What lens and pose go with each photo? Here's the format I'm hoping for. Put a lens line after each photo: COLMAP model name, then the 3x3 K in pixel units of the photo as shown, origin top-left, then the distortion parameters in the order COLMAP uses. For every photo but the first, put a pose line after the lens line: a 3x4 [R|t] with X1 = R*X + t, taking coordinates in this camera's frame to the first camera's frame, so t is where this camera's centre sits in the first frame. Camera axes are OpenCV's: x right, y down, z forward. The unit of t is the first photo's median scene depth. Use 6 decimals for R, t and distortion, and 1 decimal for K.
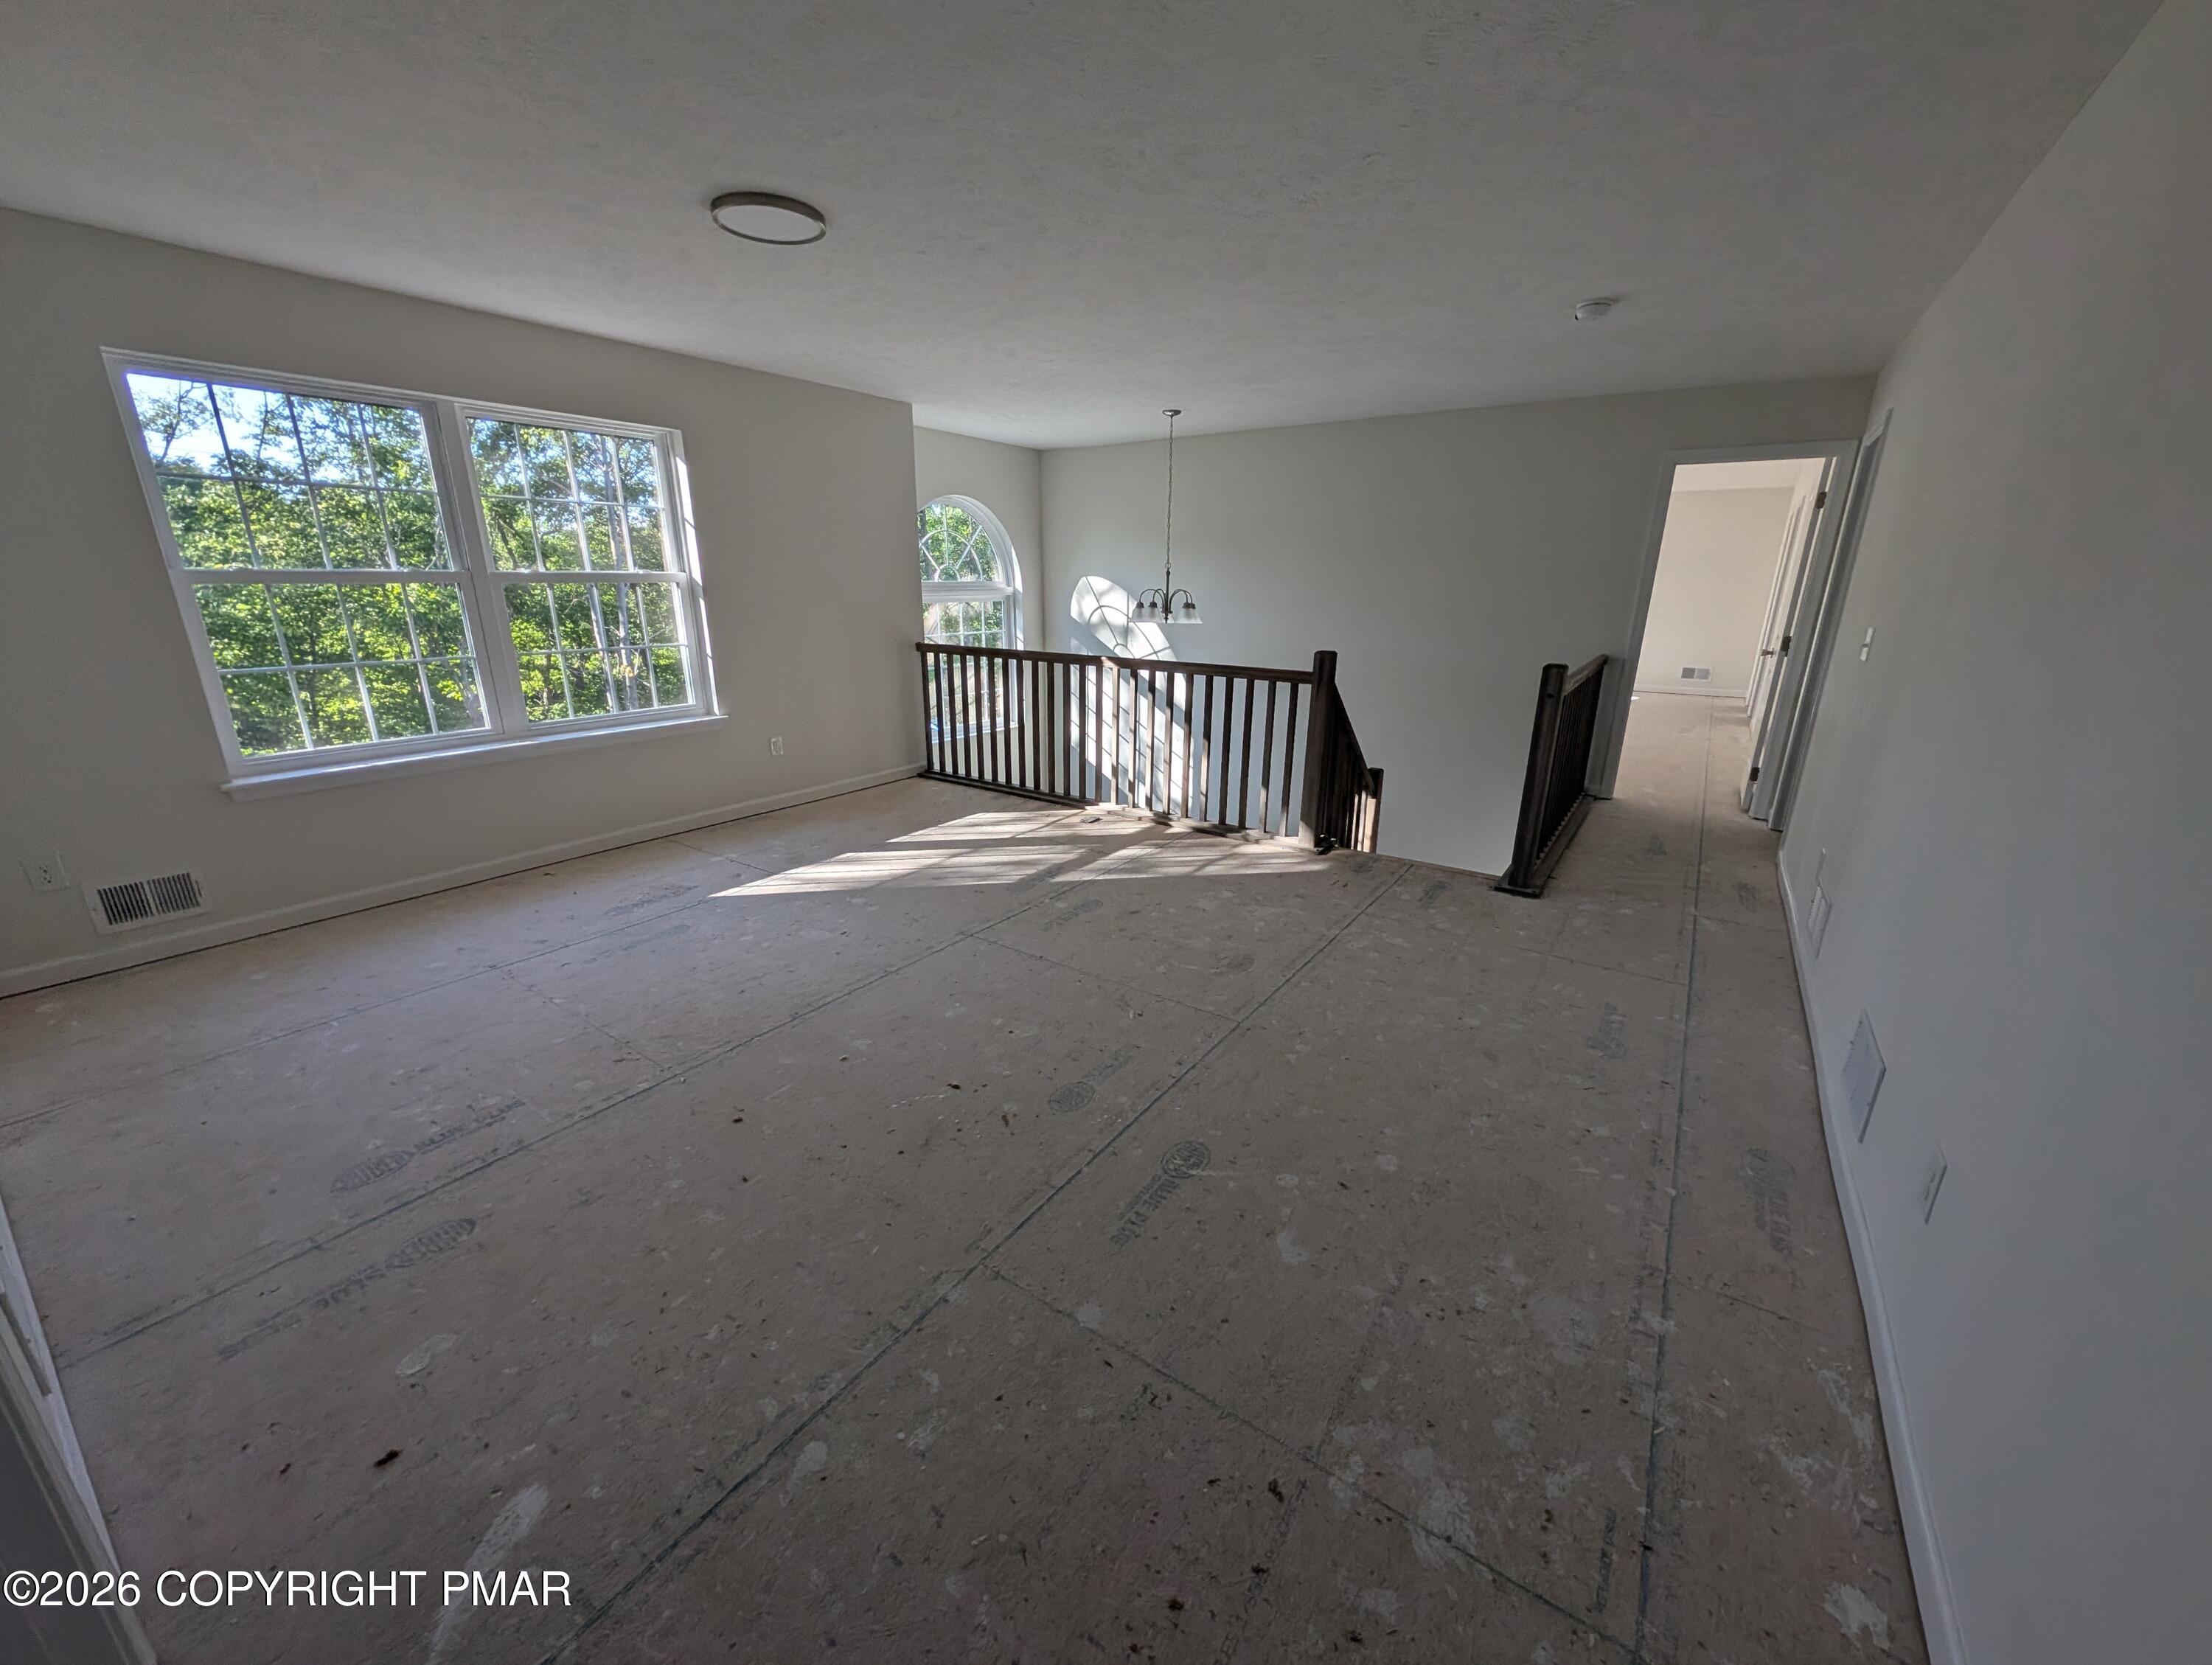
lens RADIAL K [[845.9, 0, 1106.0], [0, 845.9, 832.5], [0, 0, 1]] dist [-0.000729, -0.000094]
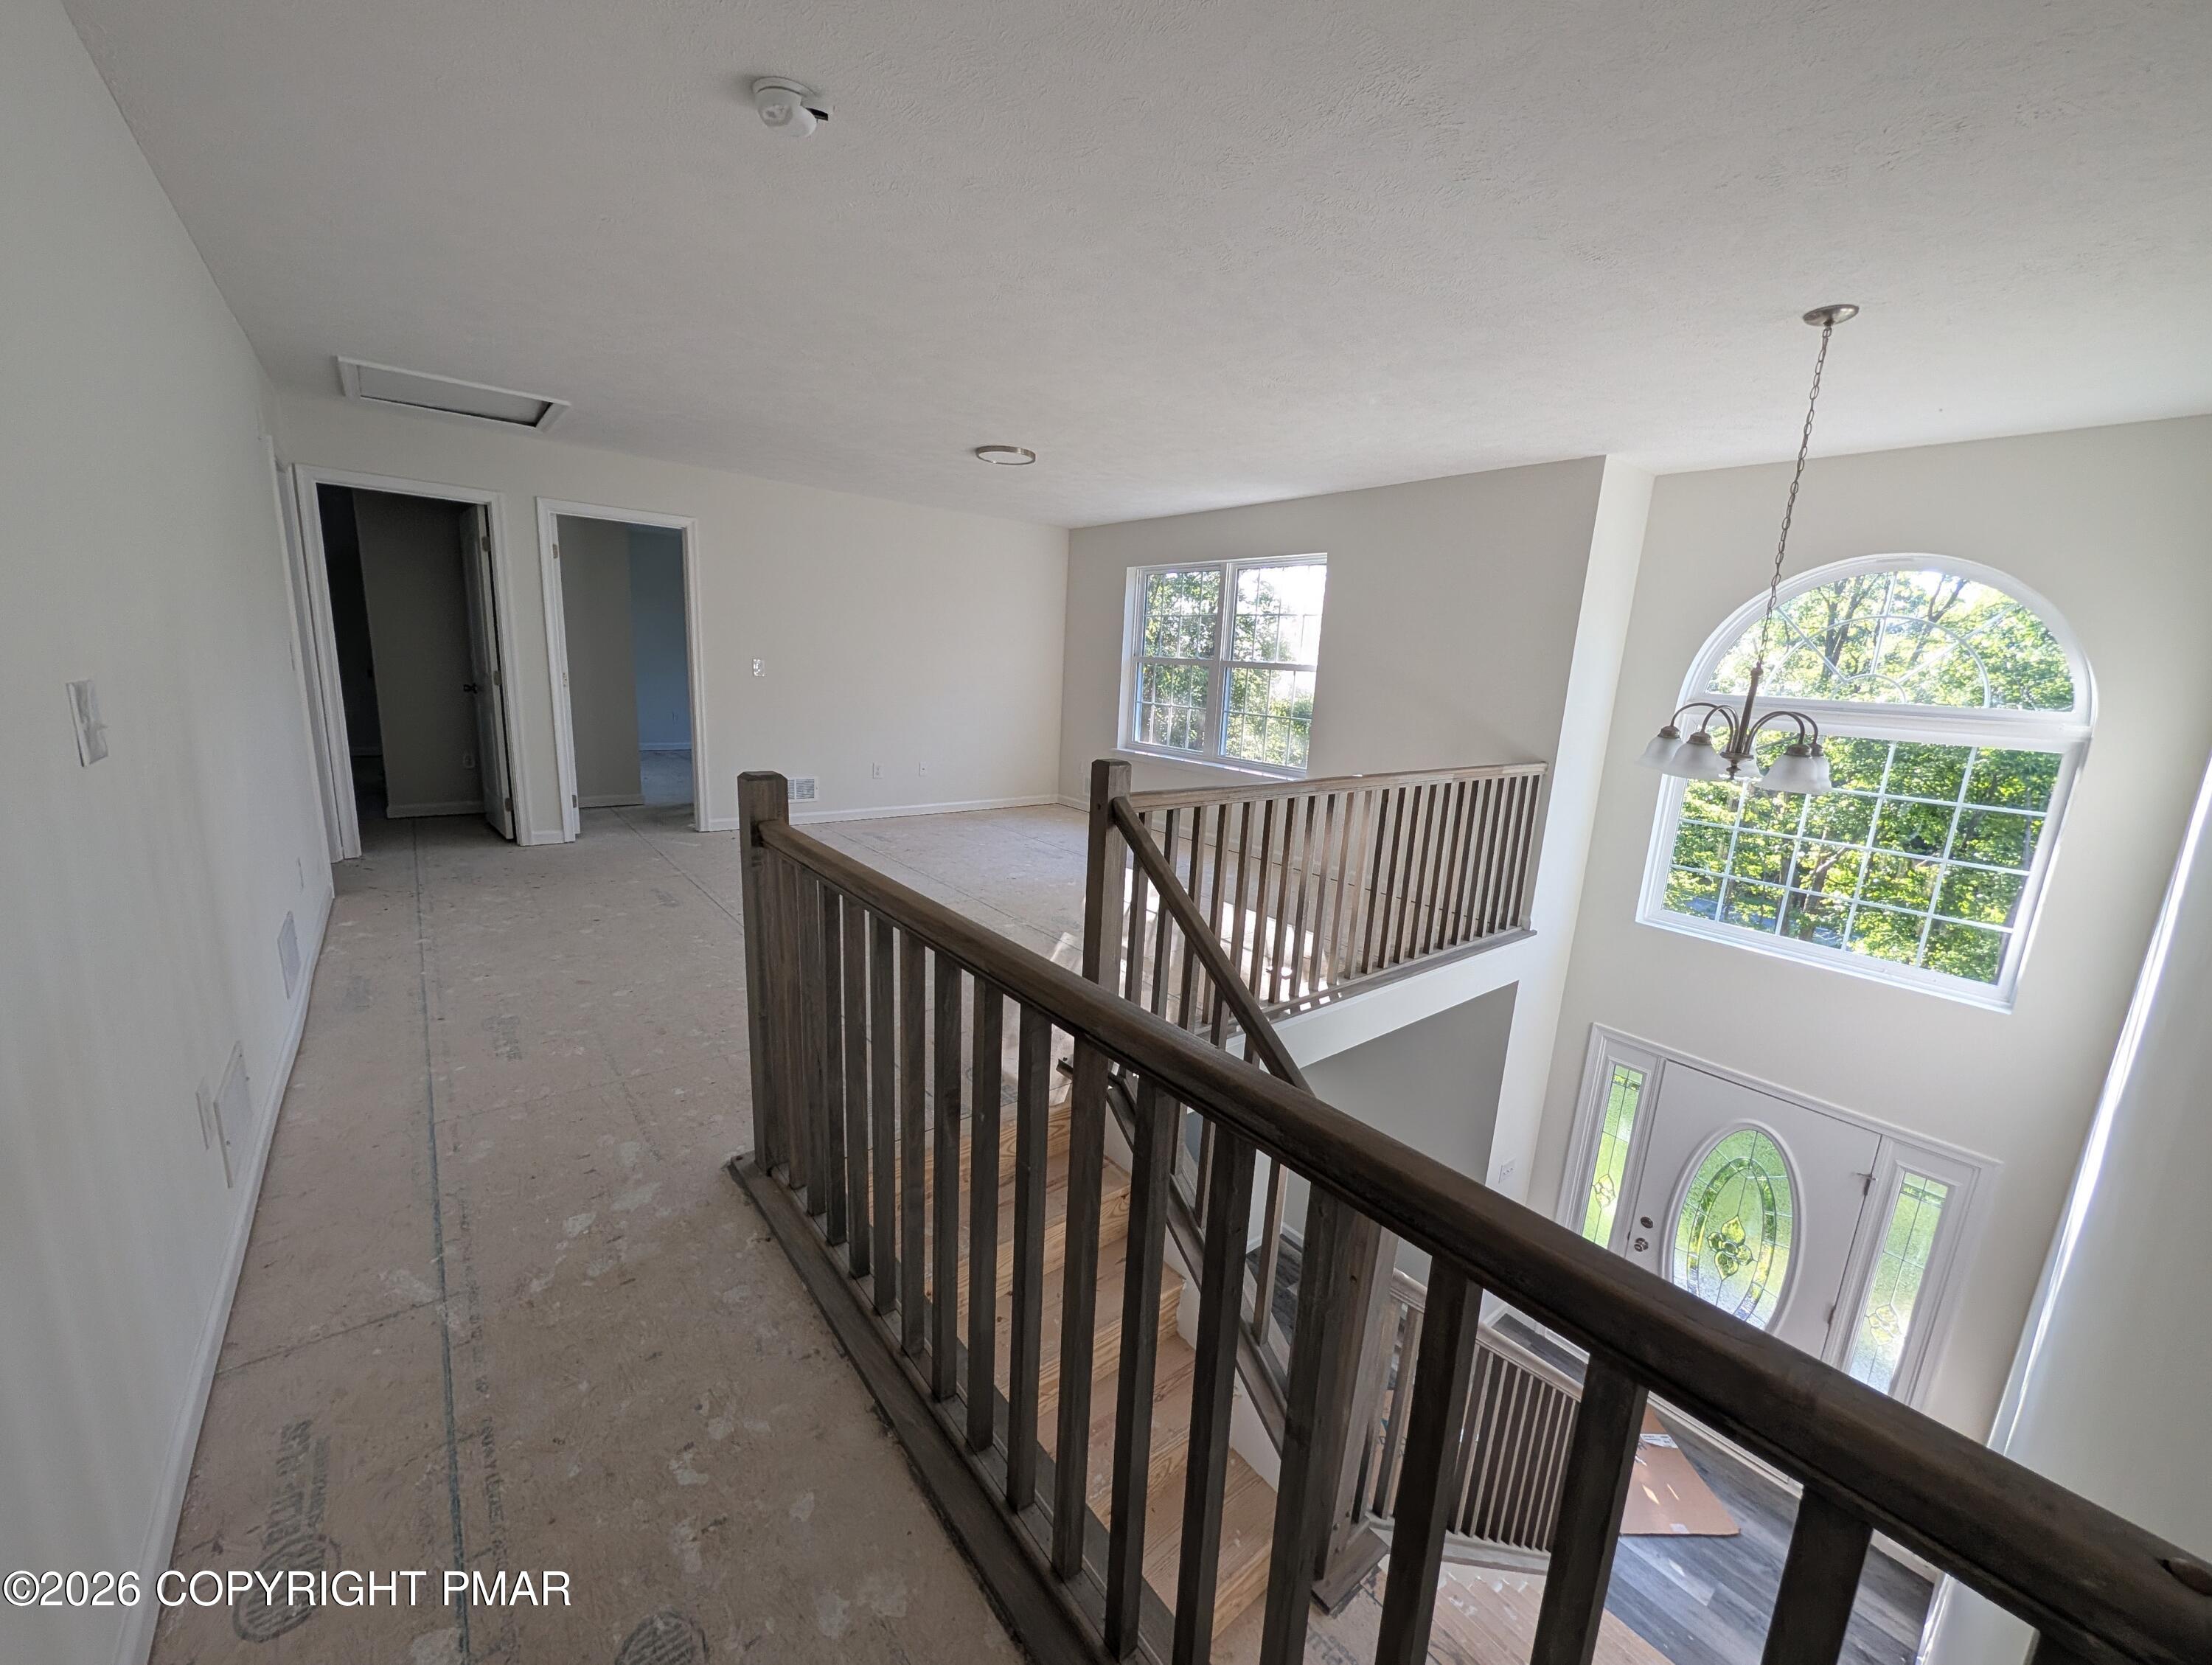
lens RADIAL K [[845.9, 0, 1106.0], [0, 845.9, 832.5], [0, 0, 1]] dist [-0.000729, -0.000094]
pose [[-0.276177, 0.170439, -0.945874, 1.438156], [-0.333839, 0.905861, 0.260704, -0.550988], [0.901264, 0.387770, -0.193279, 1.910621]]
